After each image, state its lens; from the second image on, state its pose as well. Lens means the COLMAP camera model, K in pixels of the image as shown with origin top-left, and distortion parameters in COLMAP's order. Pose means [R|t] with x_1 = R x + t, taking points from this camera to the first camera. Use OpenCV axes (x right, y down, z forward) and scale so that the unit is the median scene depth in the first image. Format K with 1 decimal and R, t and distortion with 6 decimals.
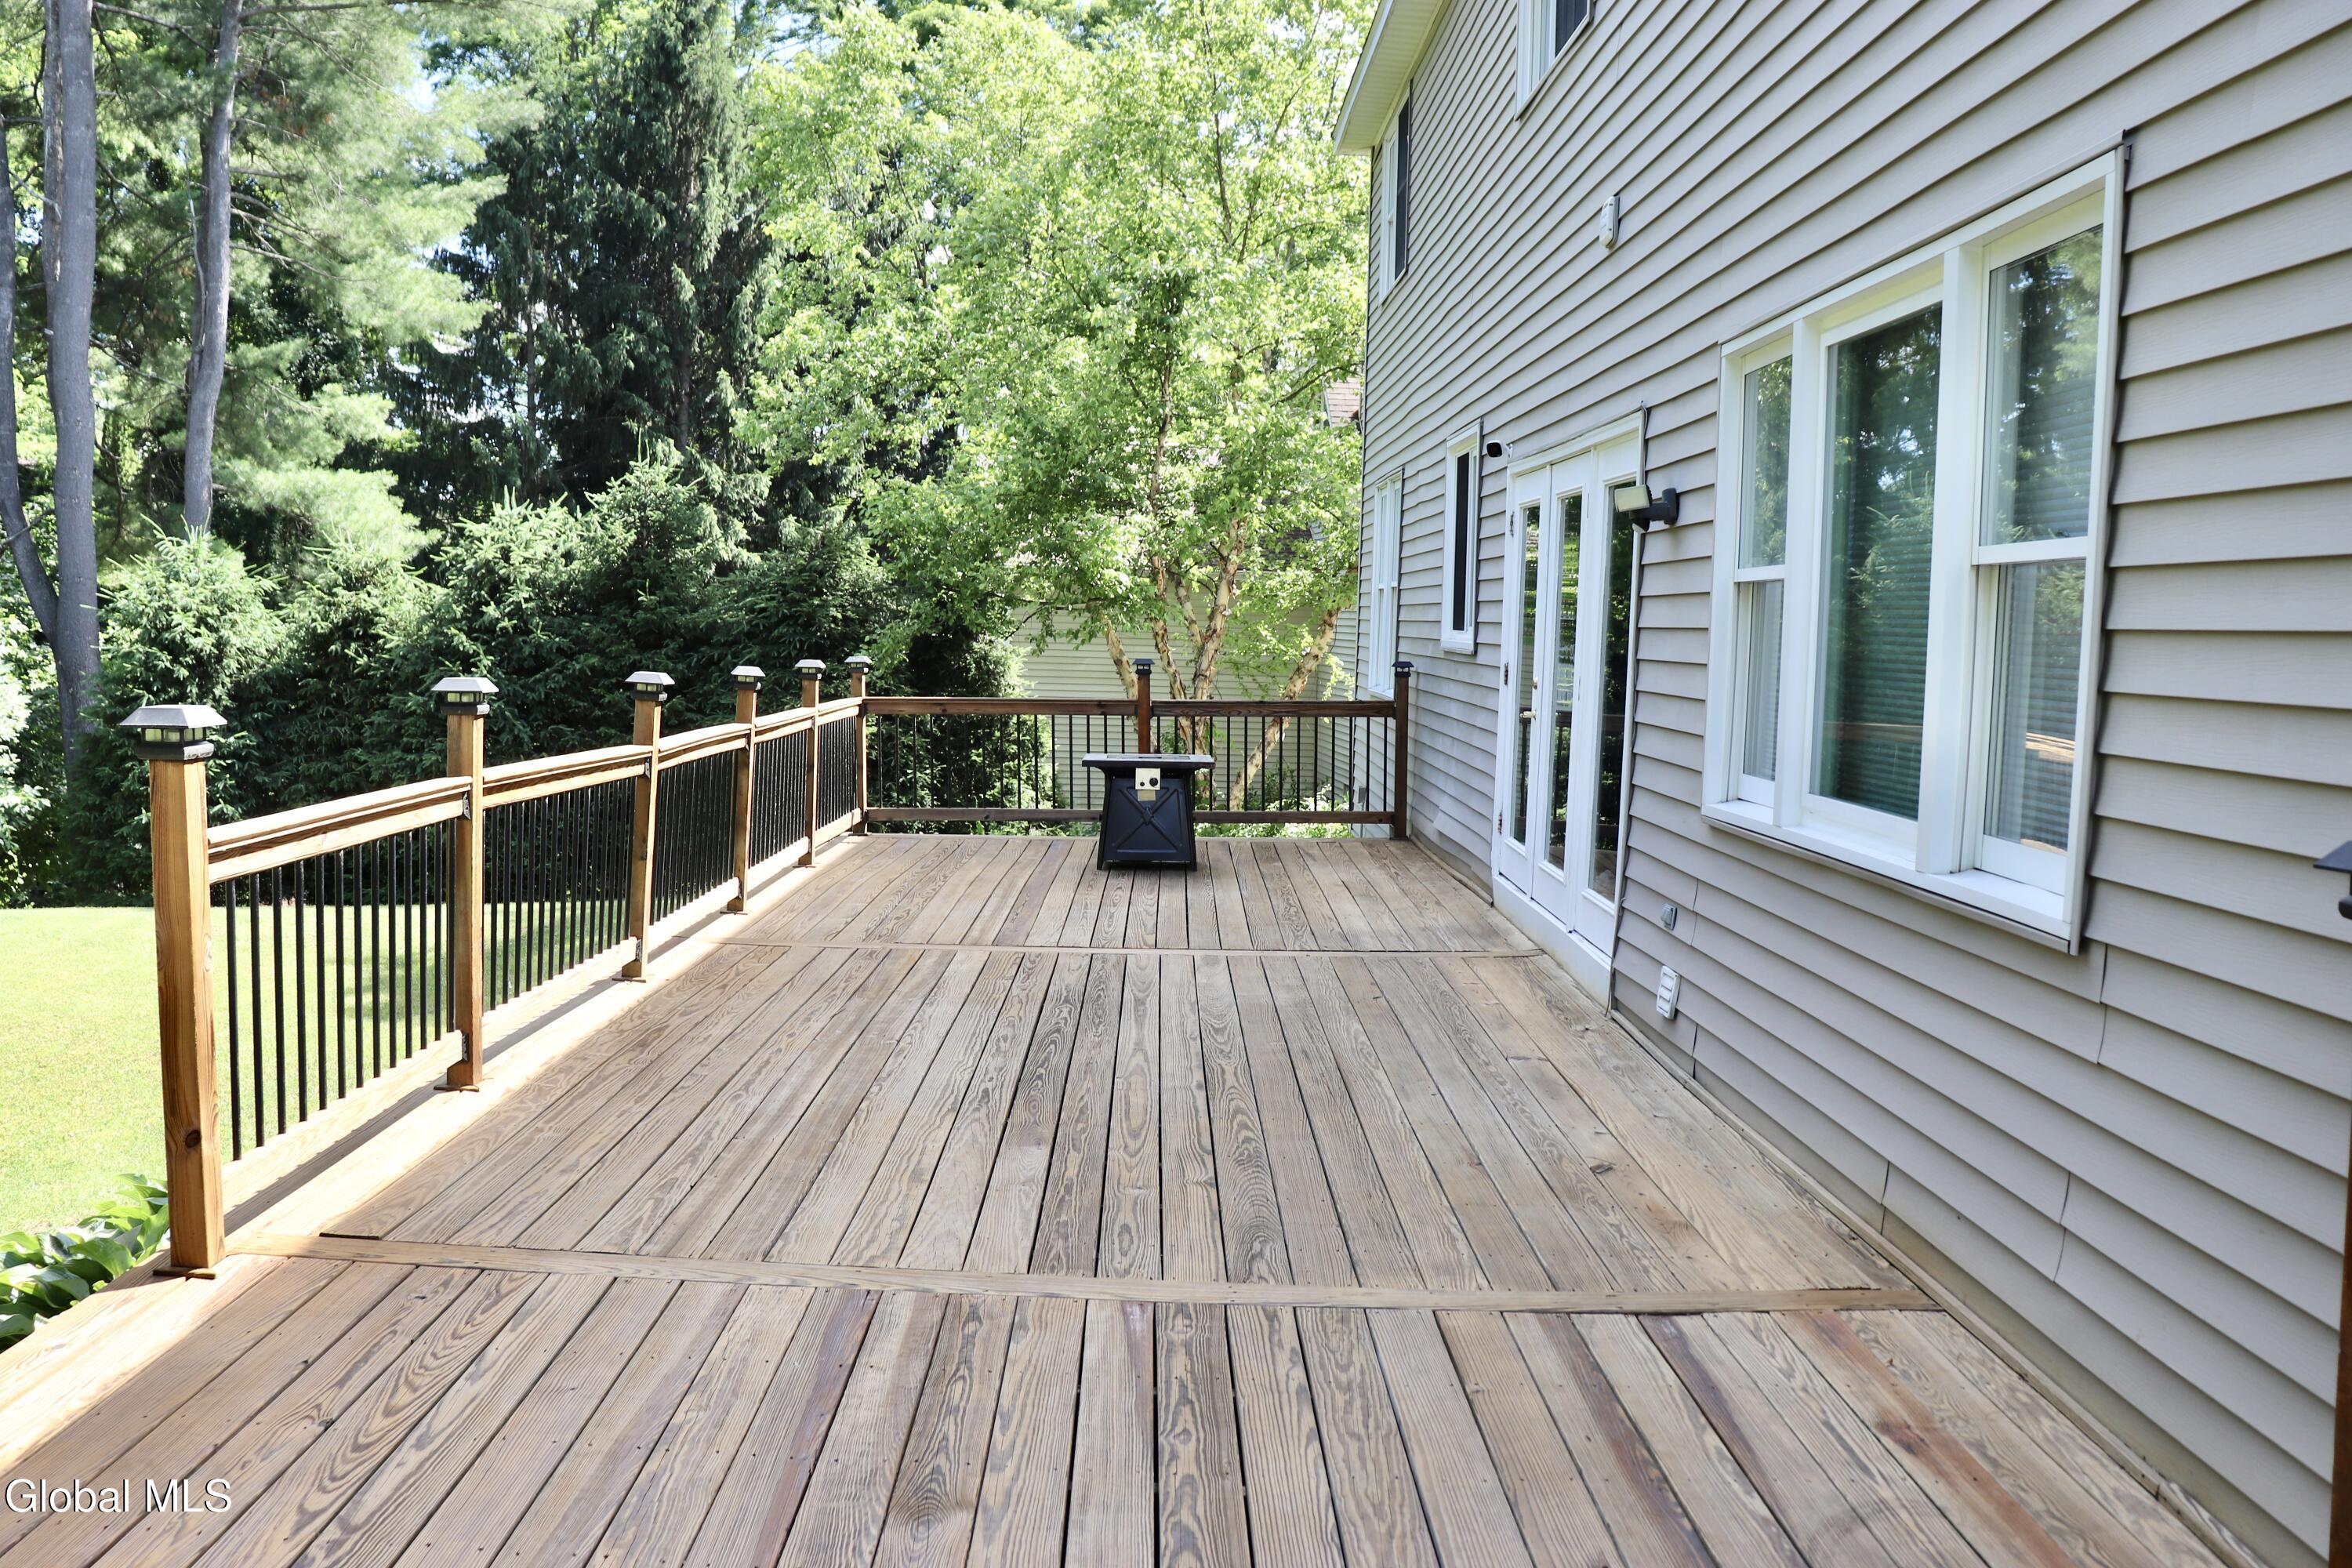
lens RADIAL K [[2020.1, 0, 1149.5], [0, 2020.1, 789.9], [0, 0, 1]] dist [-0.163105, 0.154053]
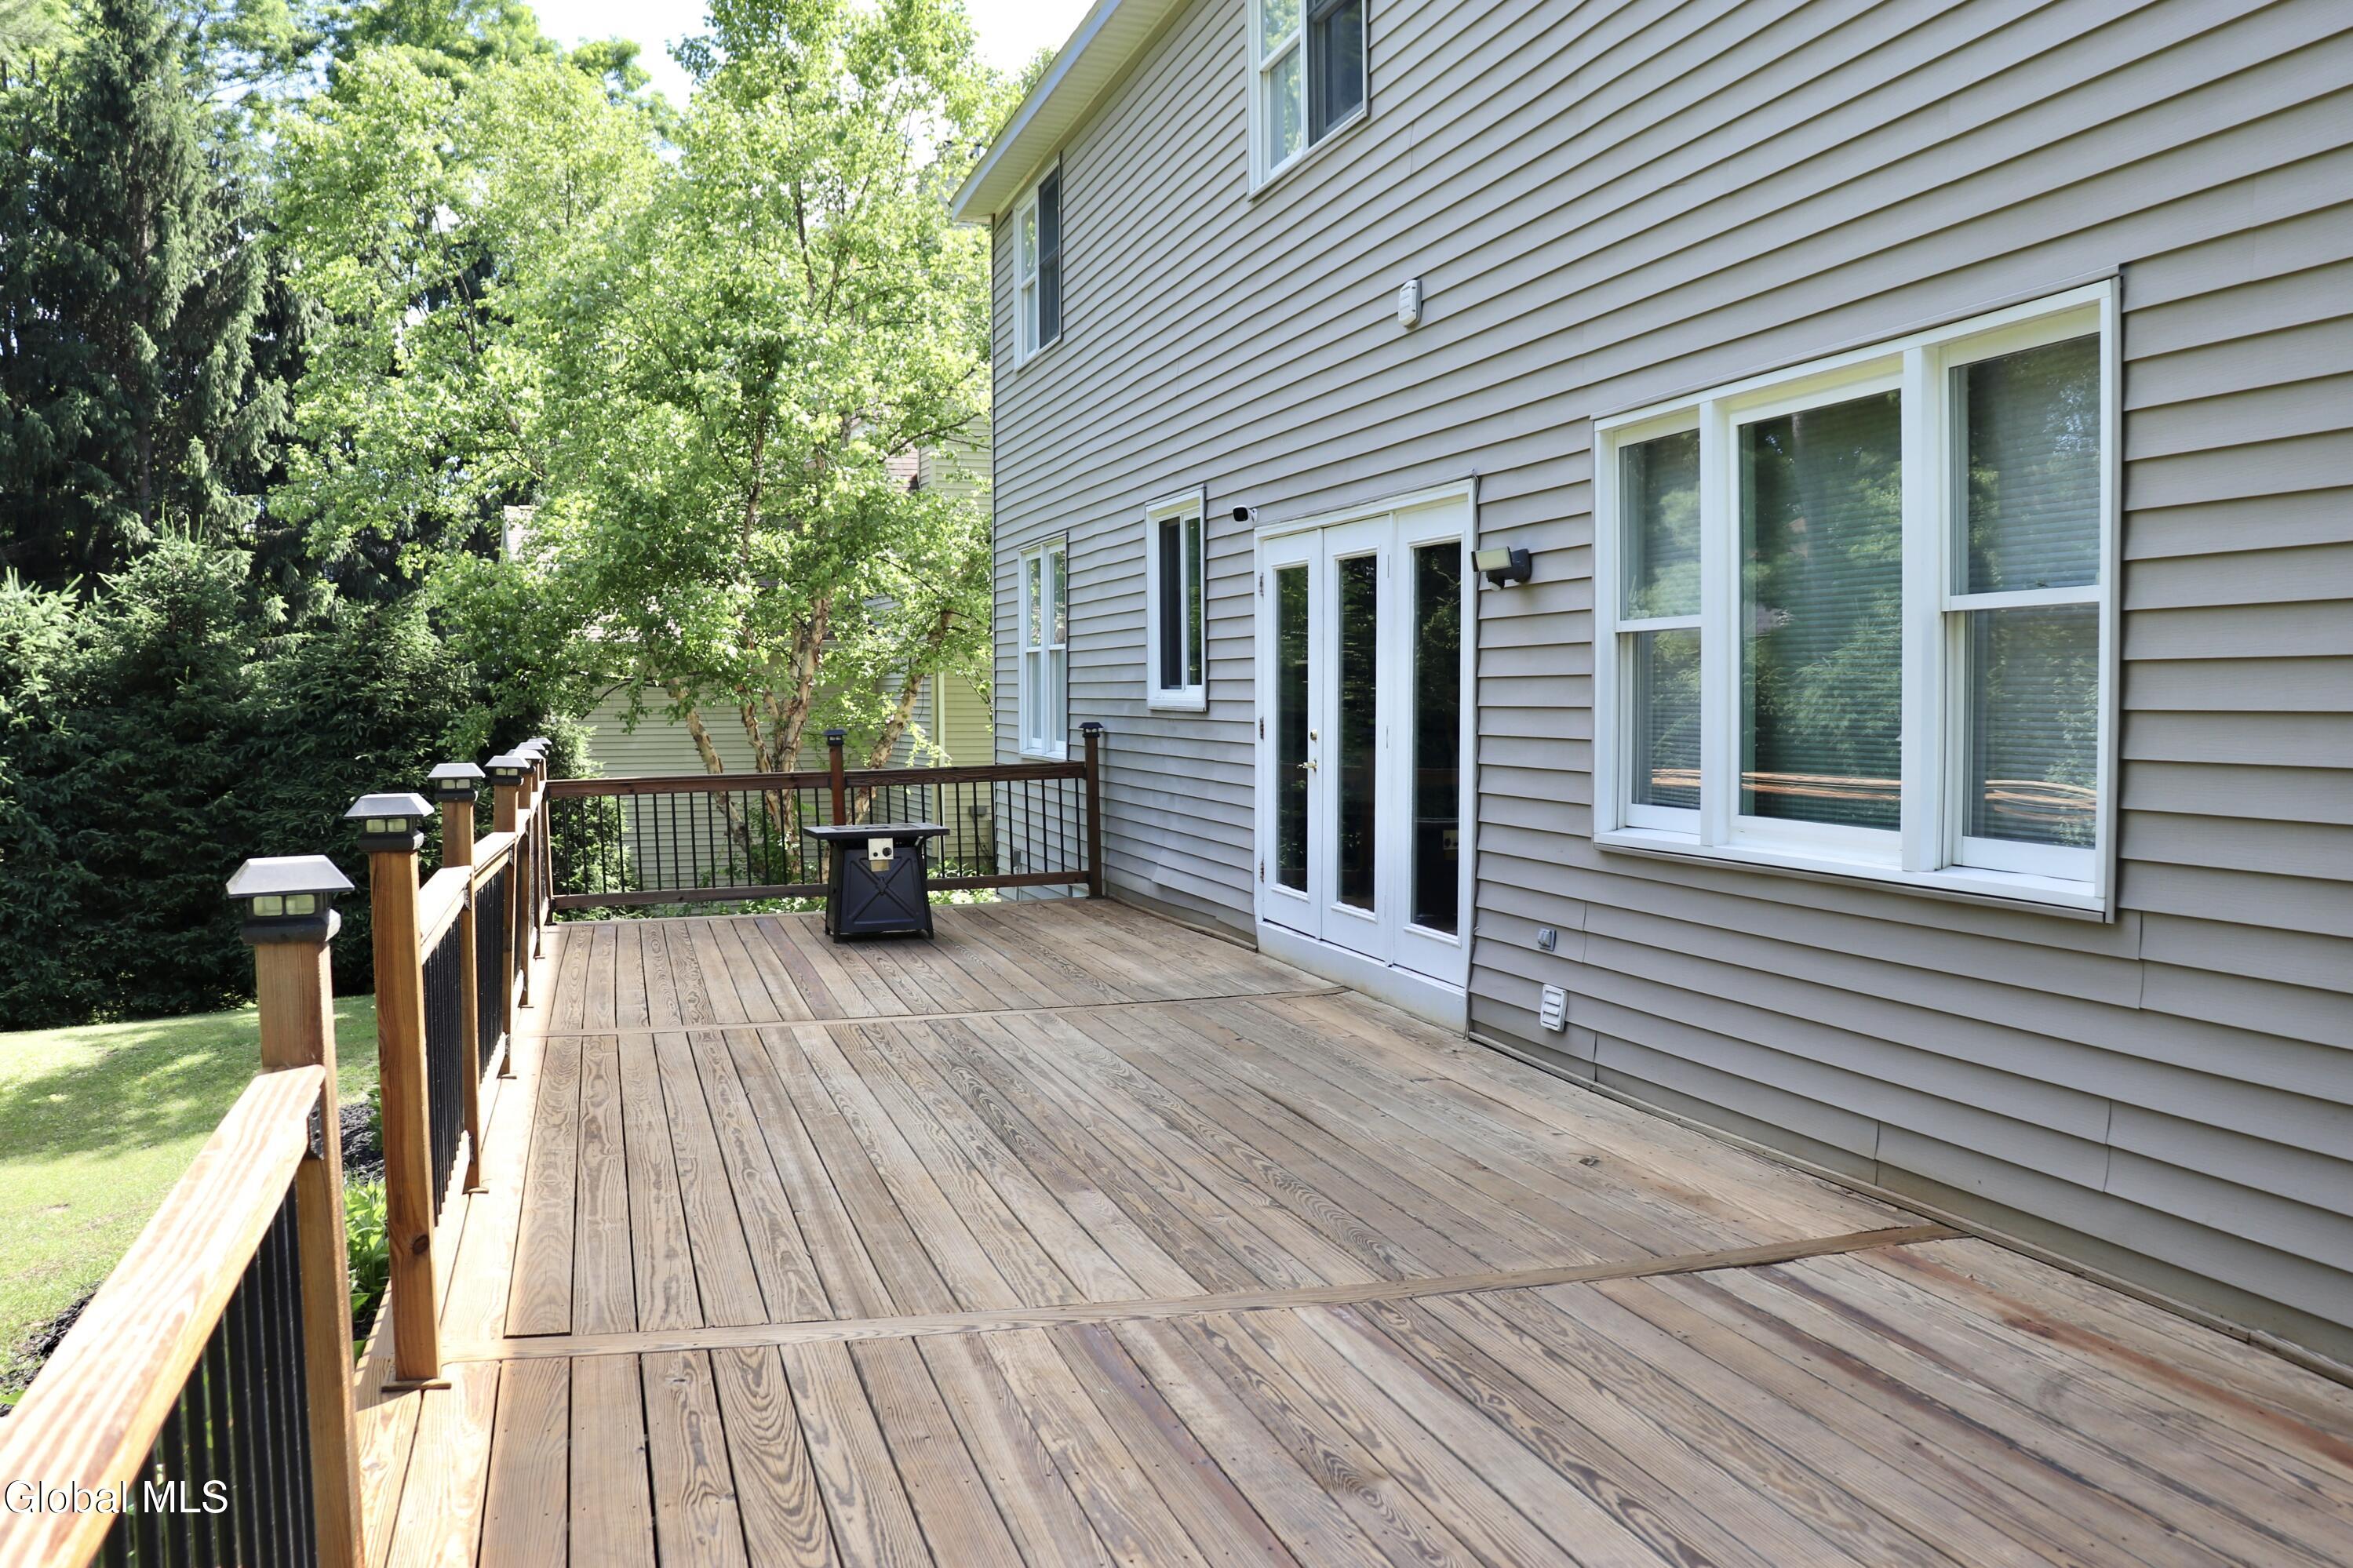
lens RADIAL K [[2081.9, 0, 1169.4], [0, 2081.9, 787.0], [0, 0, 1]] dist [-0.171966, 0.174394]
pose [[0.962008, -0.043705, 0.269500, -0.120558], [0.053327, 0.998171, -0.028481, 0.000695], [-0.267762, 0.041771, 0.962579, -0.020163]]
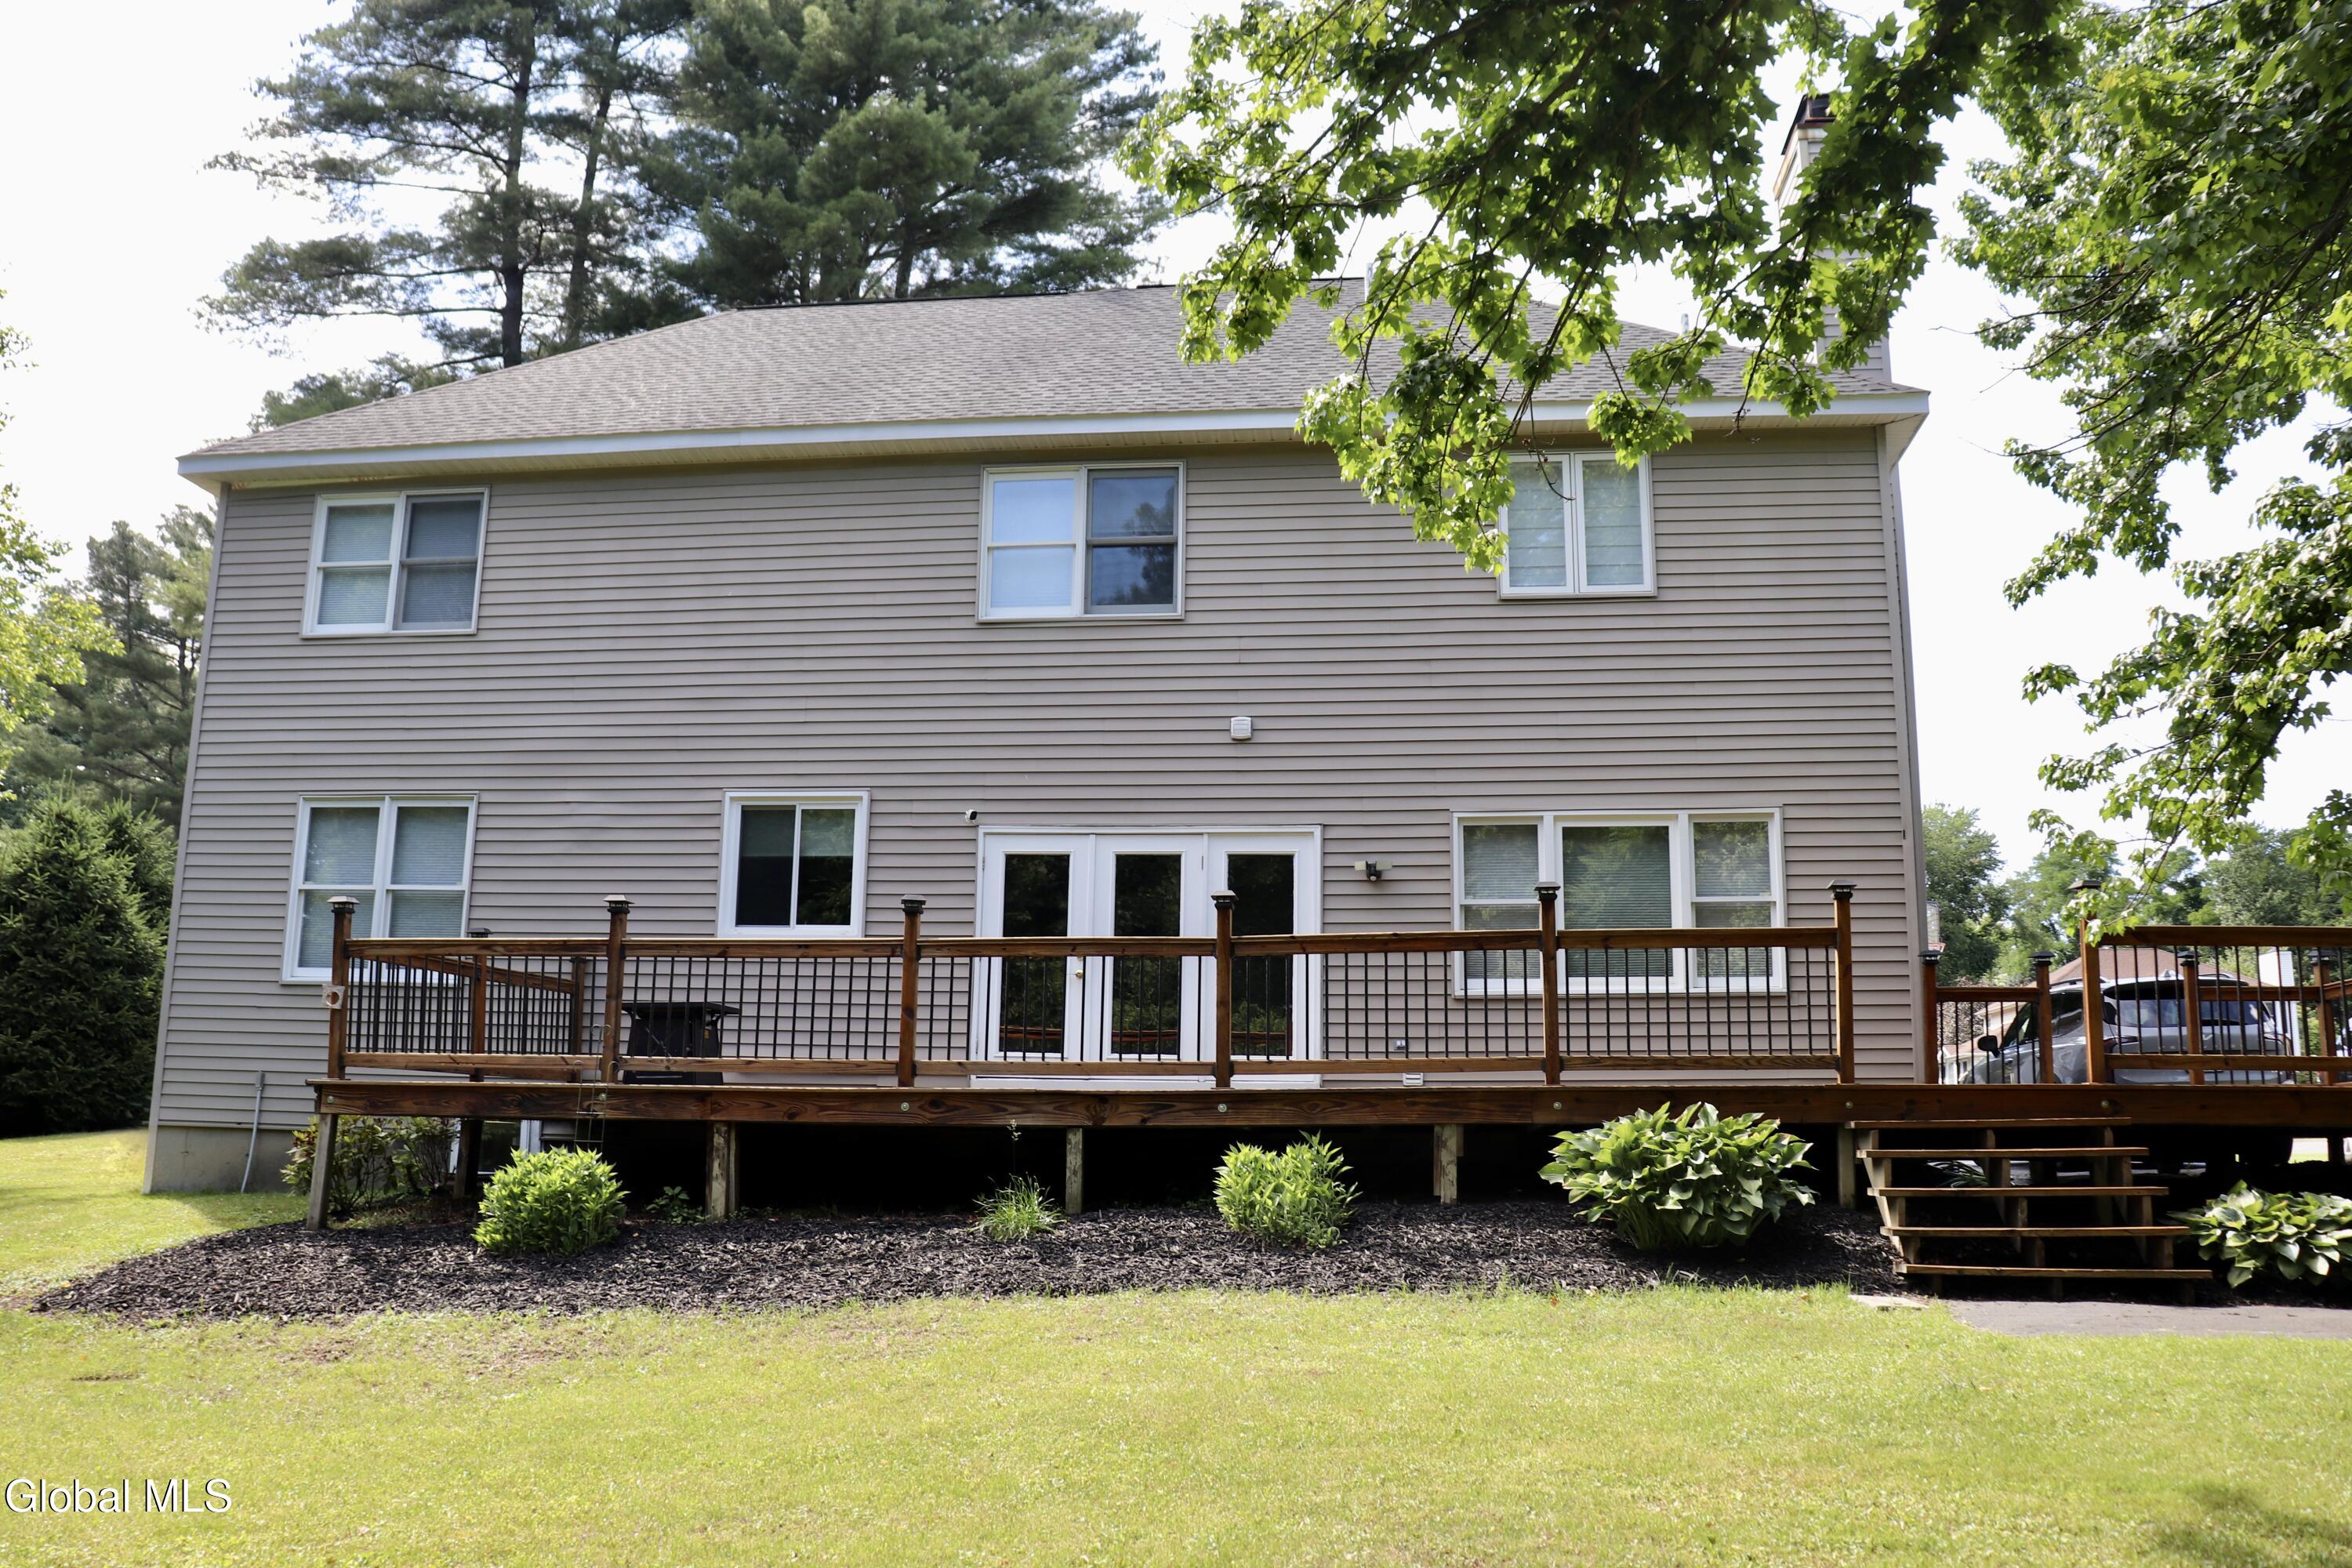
lens RADIAL K [[1957.8, 0, 1144.4], [0, 1957.8, 735.1], [0, 0, 1]] dist [-0.191150, 0.192839]
pose [[0.135269, 0.199907, 0.970433, -1.021778], [0.070269, 0.975033, -0.210650, 0.082935], [-0.988314, 0.096685, 0.117844, 0.496673]]
